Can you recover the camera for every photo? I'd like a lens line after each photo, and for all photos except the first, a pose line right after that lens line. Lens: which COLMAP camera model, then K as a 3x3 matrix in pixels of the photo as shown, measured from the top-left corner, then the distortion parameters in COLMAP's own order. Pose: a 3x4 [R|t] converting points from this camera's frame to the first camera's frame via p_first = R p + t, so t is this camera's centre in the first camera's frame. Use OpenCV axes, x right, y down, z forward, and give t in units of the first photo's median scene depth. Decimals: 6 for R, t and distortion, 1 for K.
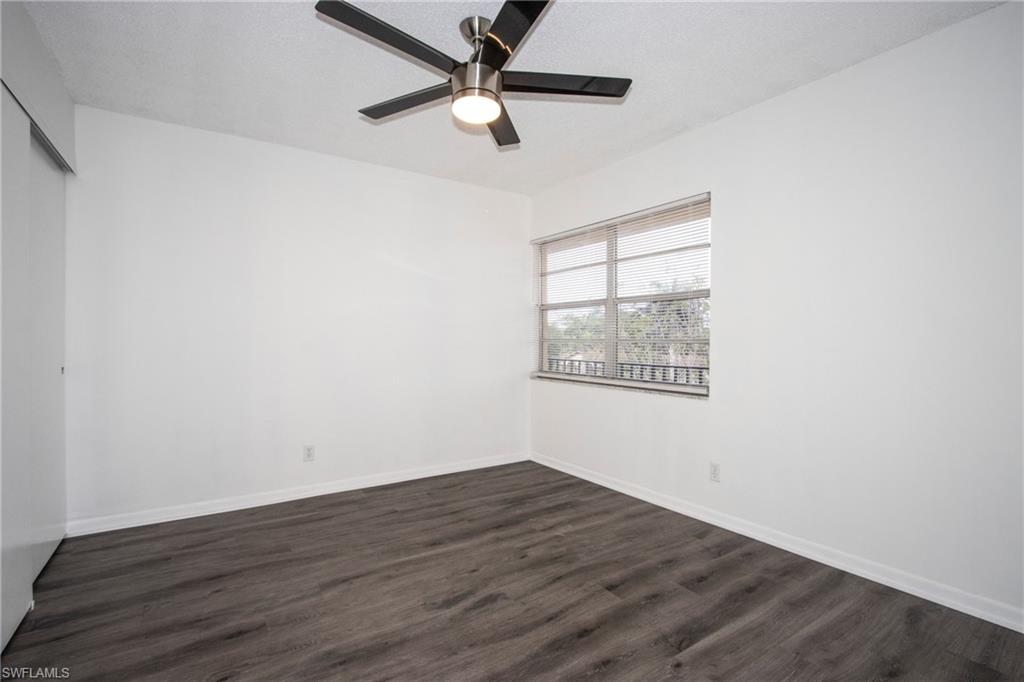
lens RADIAL K [[475.9, 0, 513.0], [0, 475.9, 338.8], [0, 0, 1]] dist [-0.012687, 0.000476]
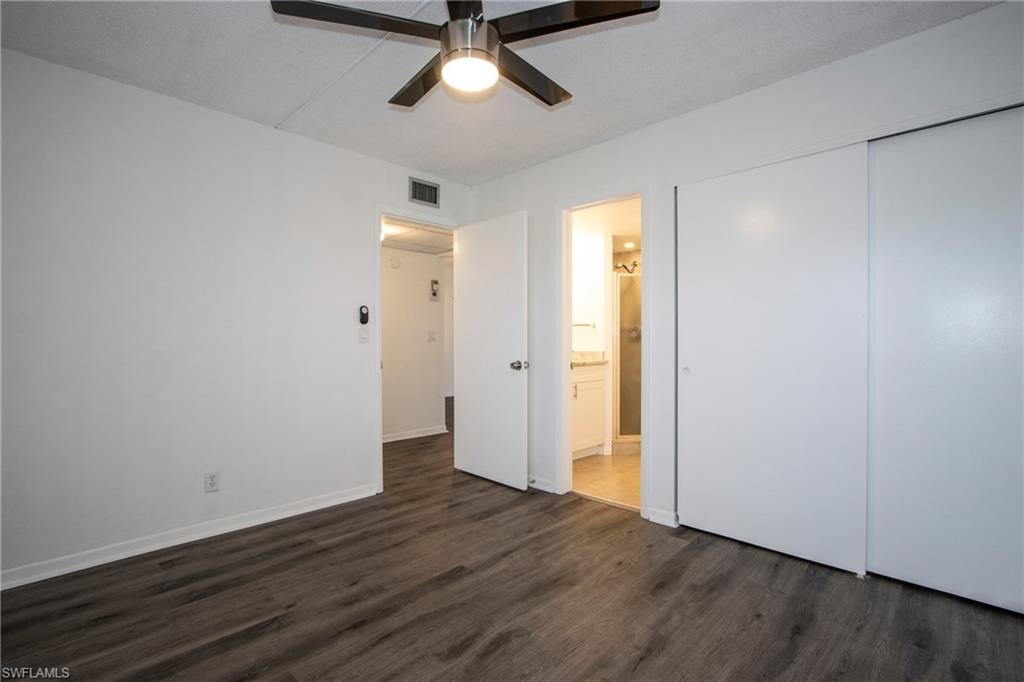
lens RADIAL K [[475.9, 0, 512.1], [0, 475.9, 341.2], [0, 0, 1]] dist [-0.012687, 0.000476]
pose [[-0.979549, 0.005375, -0.201135, 0.022568], [0.002444, 0.999887, 0.014817, -0.011361], [0.201192, 0.014022, -0.979452, 1.940639]]
